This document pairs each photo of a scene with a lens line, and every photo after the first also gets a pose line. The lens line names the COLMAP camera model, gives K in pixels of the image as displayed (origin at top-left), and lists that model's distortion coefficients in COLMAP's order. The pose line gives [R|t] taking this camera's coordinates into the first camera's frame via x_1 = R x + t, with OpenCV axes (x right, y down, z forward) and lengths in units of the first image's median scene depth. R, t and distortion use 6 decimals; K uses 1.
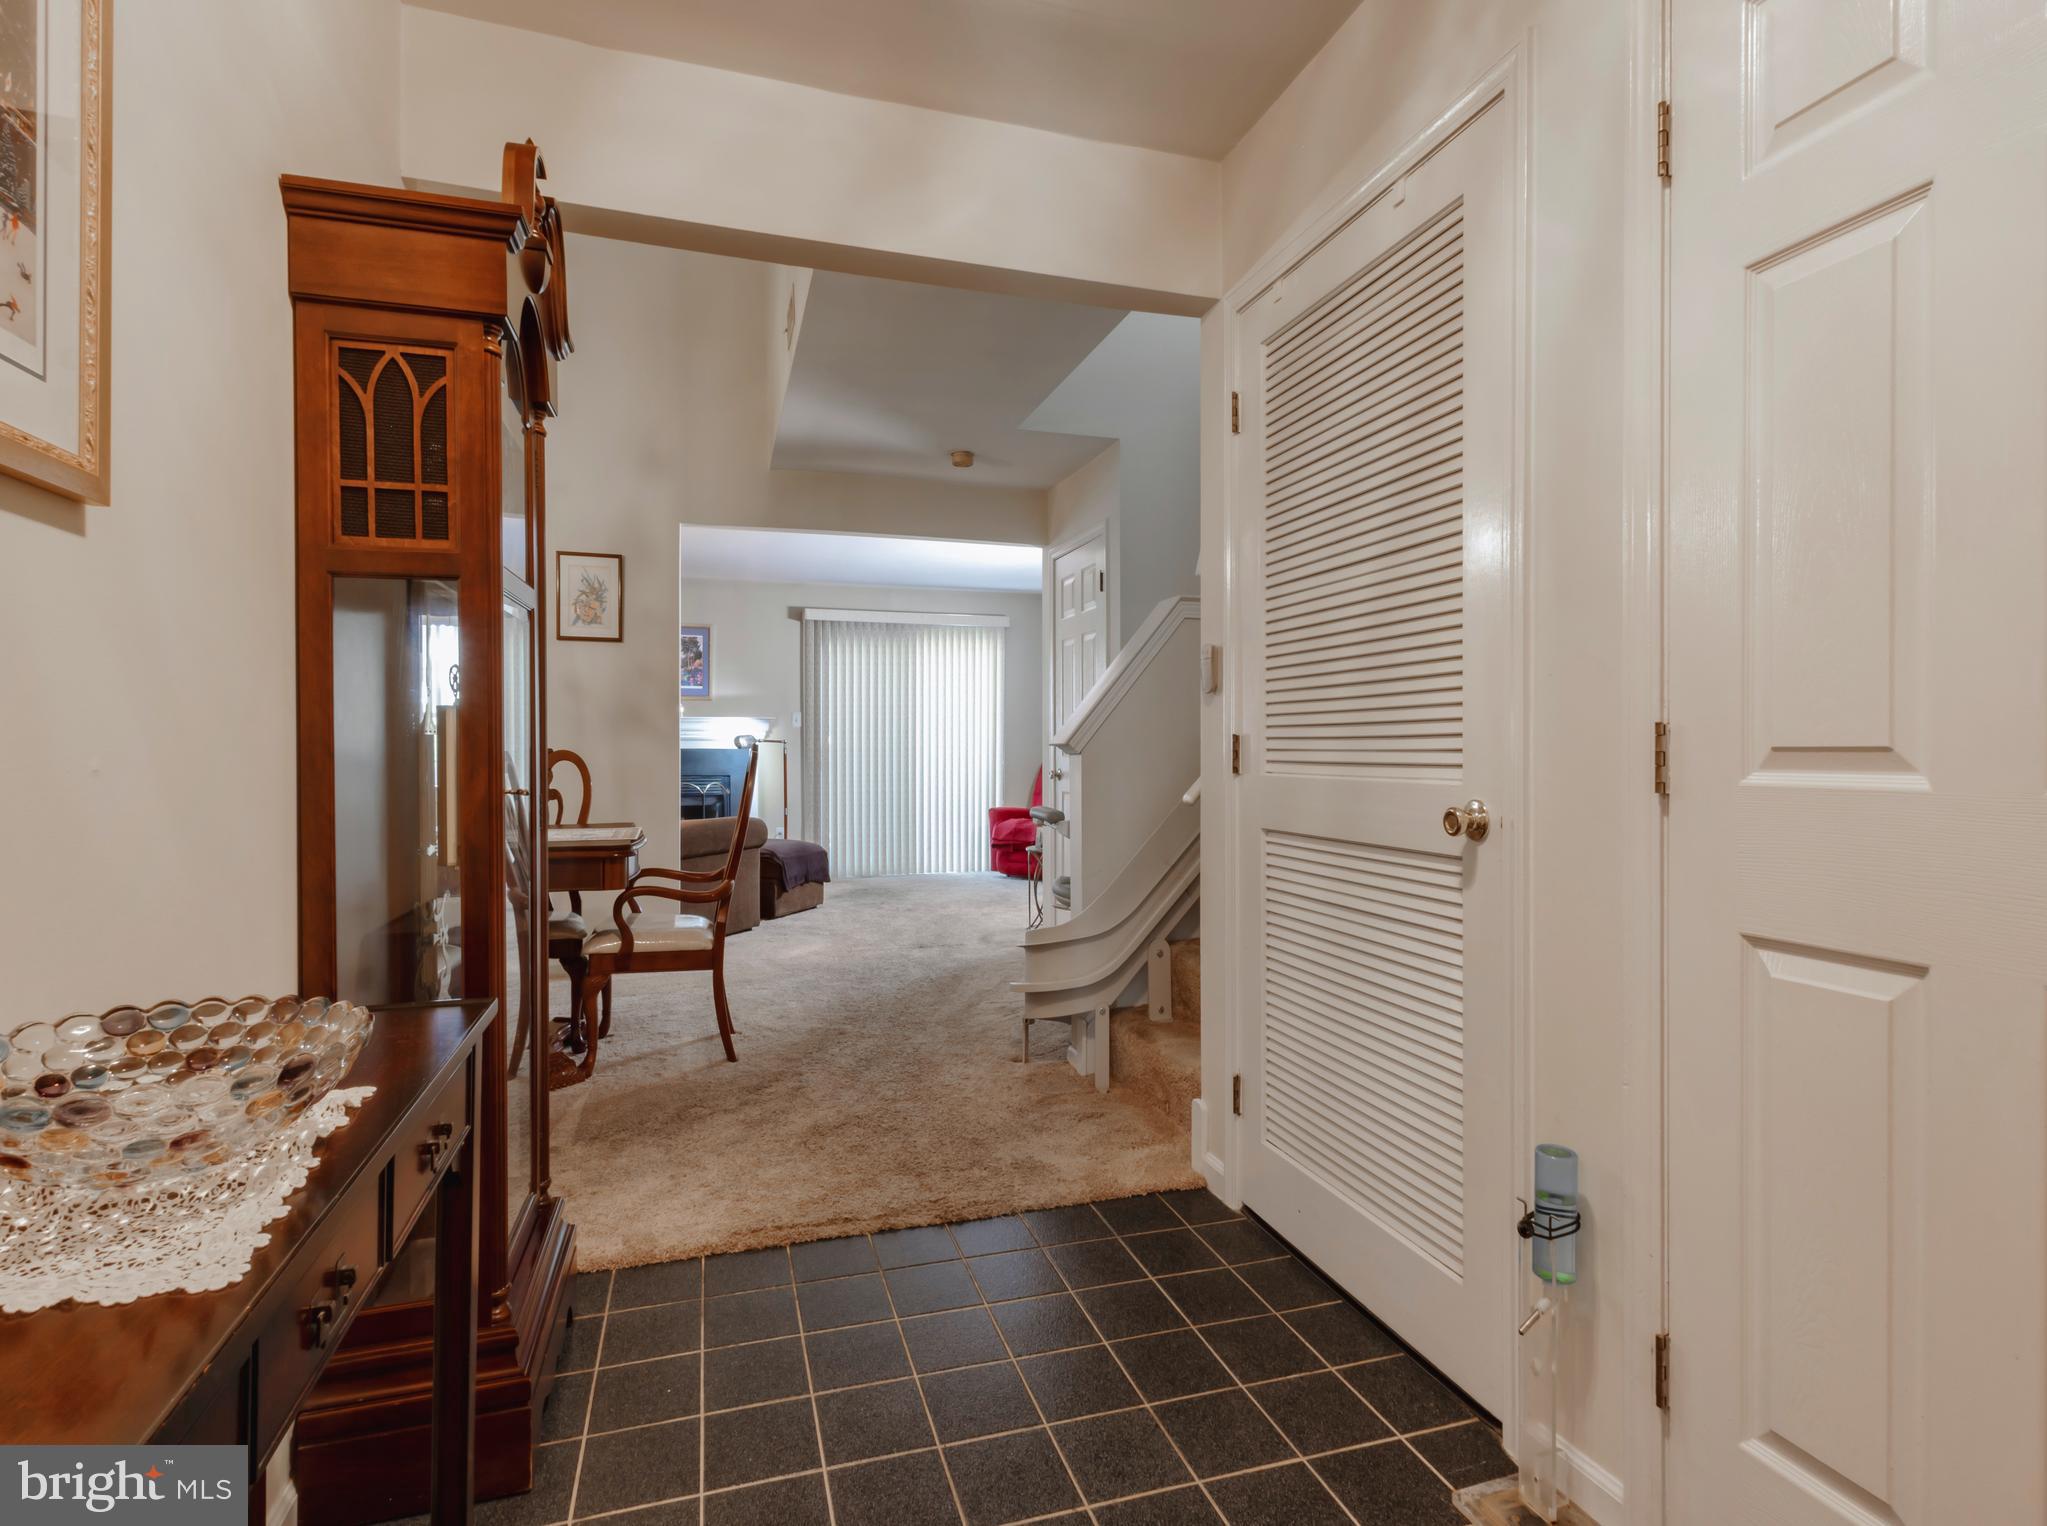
lens RADIAL K [[1046.3, 0, 1020.0], [0, 1046.3, 758.8], [0, 0, 1]] dist [0.003767, 0.000120]
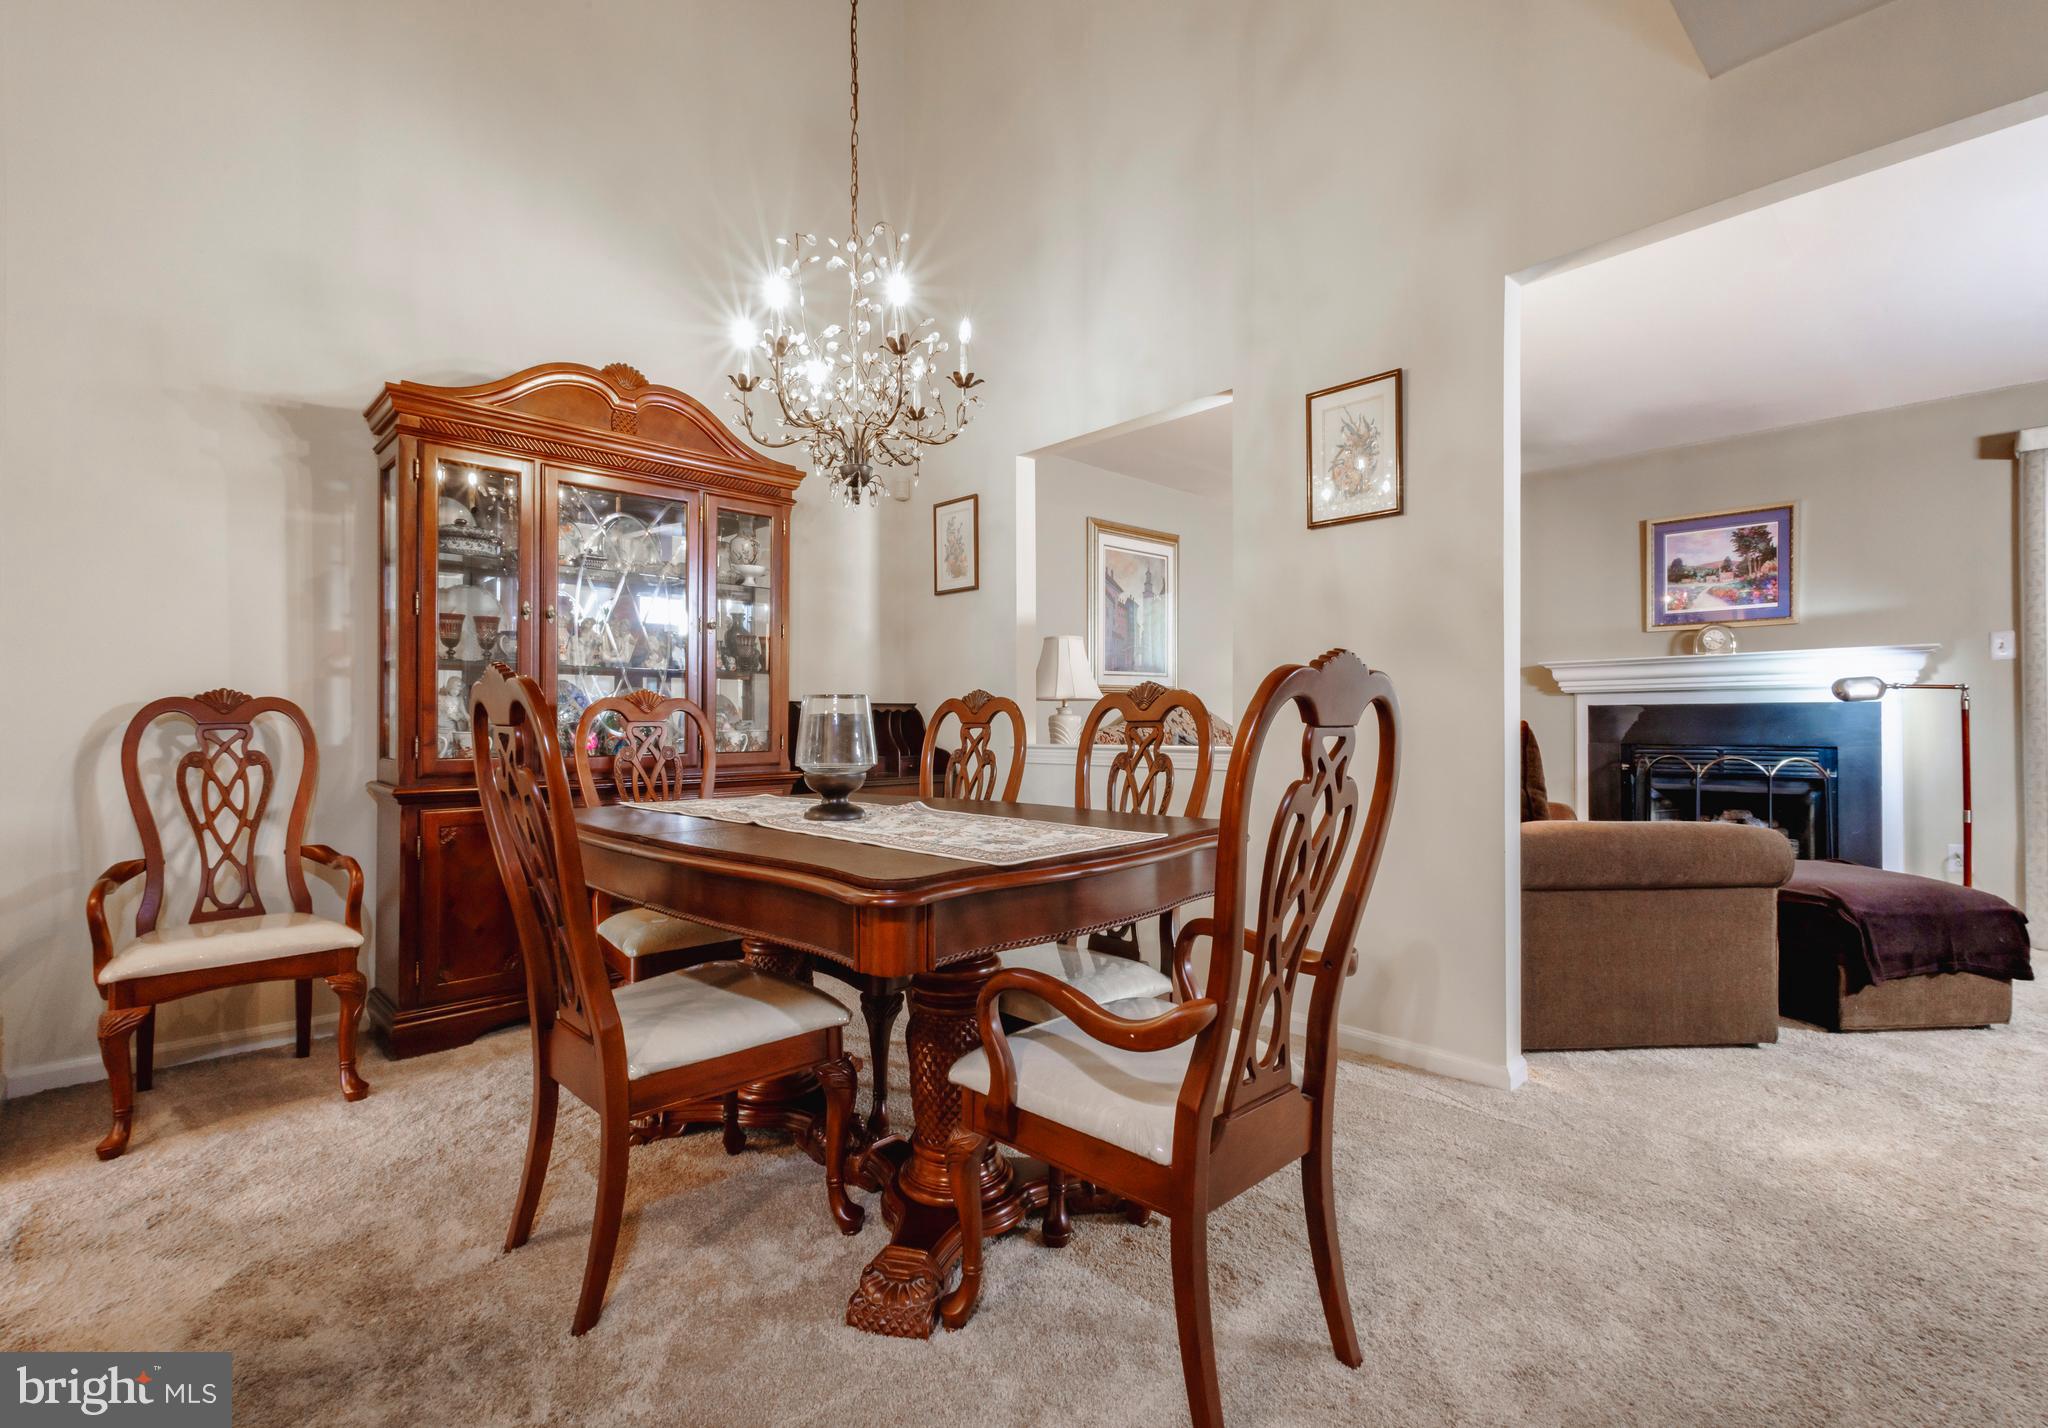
lens RADIAL K [[889.2, 0, 1045.2], [0, 889.2, 723.7], [0, 0, 1]] dist [-0.004308, -0.000107]
pose [[0.411712, -0.010281, -0.911256, -0.004583], [0.001162, 0.999941, -0.010757, 0.007403], [0.911313, 0.003370, 0.411700, 0.388467]]
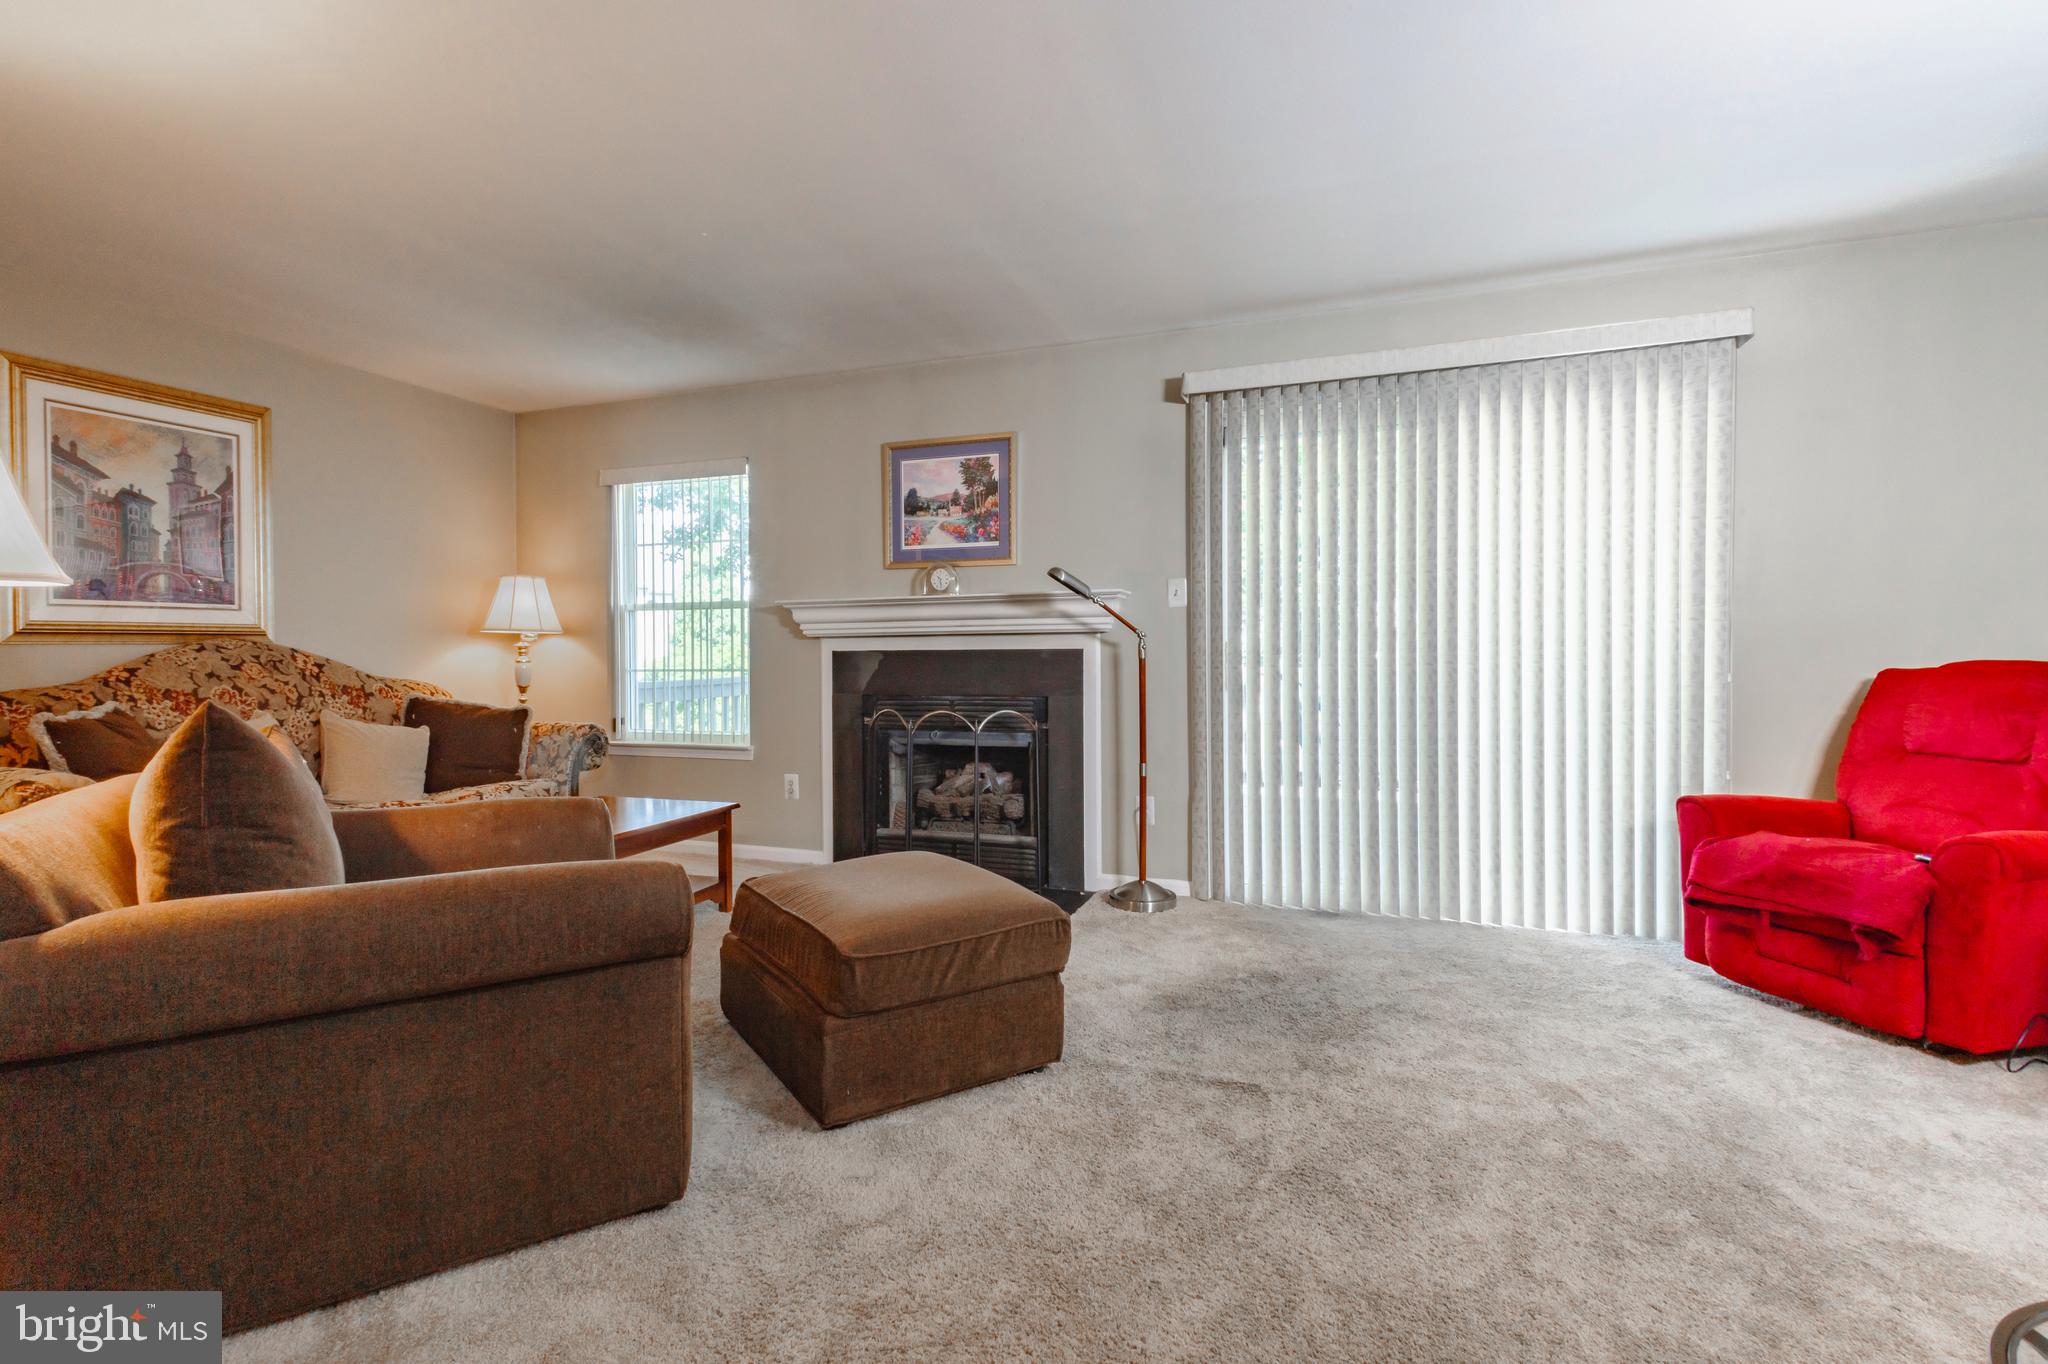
lens RADIAL K [[800.1, 0, 958.1], [0, 800.1, 662.4], [0, 0, 1]] dist [0.000943, -0.000073]
pose [[0.715477, -0.002168, -0.698633, -0.014280], [0.005505, 0.999982, 0.002535, -0.004524], [0.698615, -0.005660, 0.715476, 0.670733]]
